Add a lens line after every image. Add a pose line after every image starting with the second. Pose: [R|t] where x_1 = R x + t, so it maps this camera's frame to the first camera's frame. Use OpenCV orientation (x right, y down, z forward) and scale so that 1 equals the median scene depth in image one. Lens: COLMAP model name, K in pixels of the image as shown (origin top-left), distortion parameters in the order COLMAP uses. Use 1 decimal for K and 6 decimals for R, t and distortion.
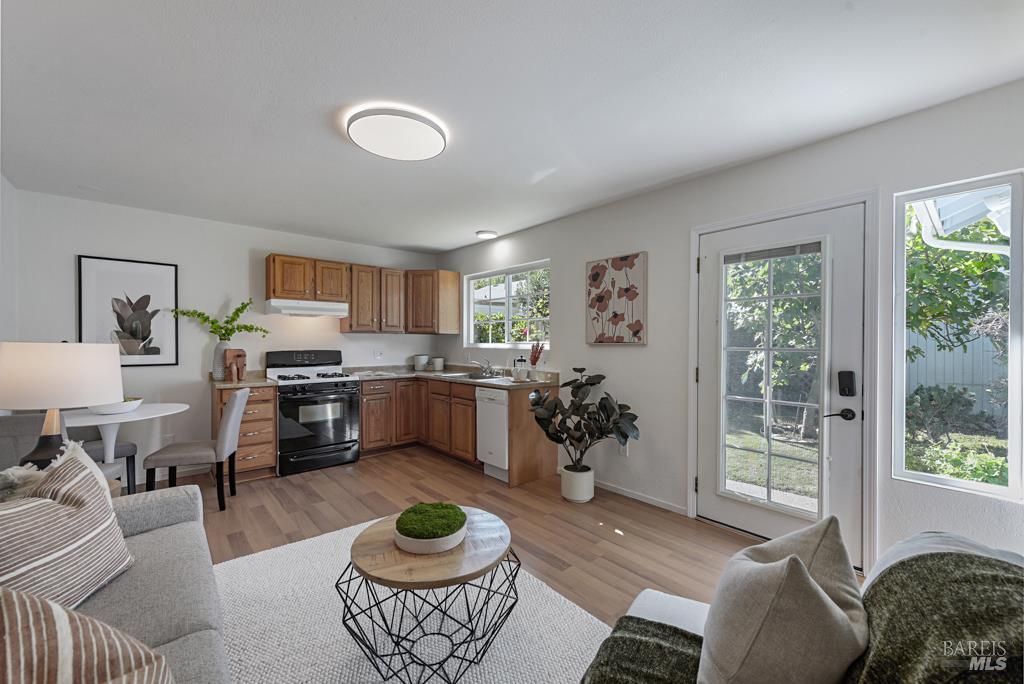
lens RADIAL K [[409.0, 0, 511.7], [0, 409.0, 343.1], [0, 0, 1]] dist [0.002584, -0.000173]
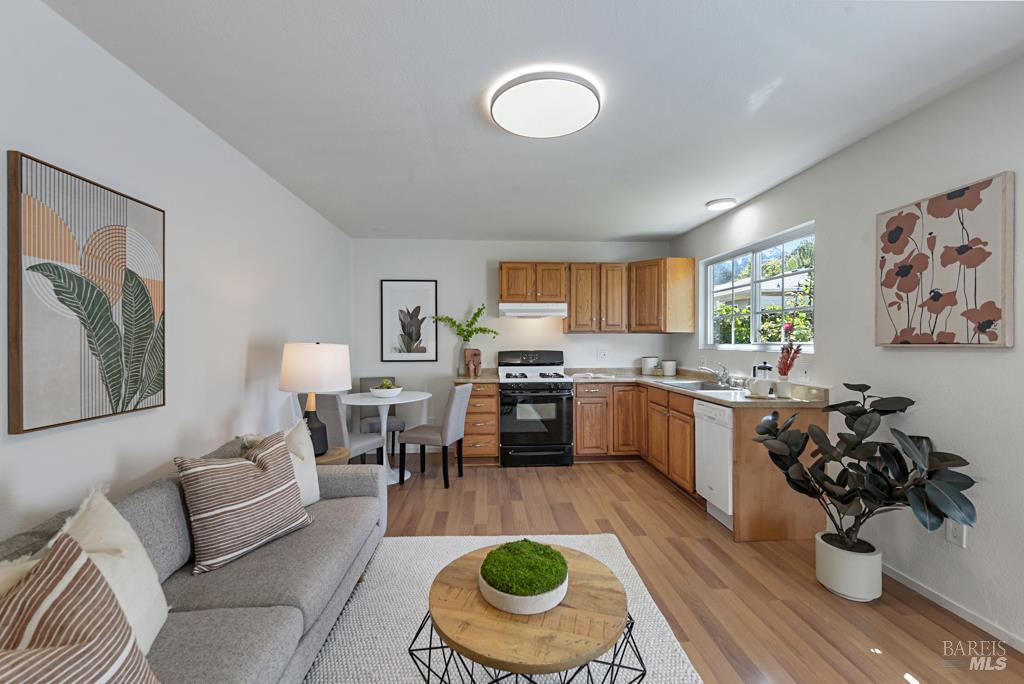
lens RADIAL K [[412.7, 0, 511.9], [0, 412.7, 343.6], [0, 0, 1]] dist [-0.000109, -0.001401]
pose [[0.787229, 0.000958, -0.616660, 0.133957], [0.000283, 0.999998, 0.001914, -0.002385], [0.616661, -0.001681, 0.787227, 0.166489]]
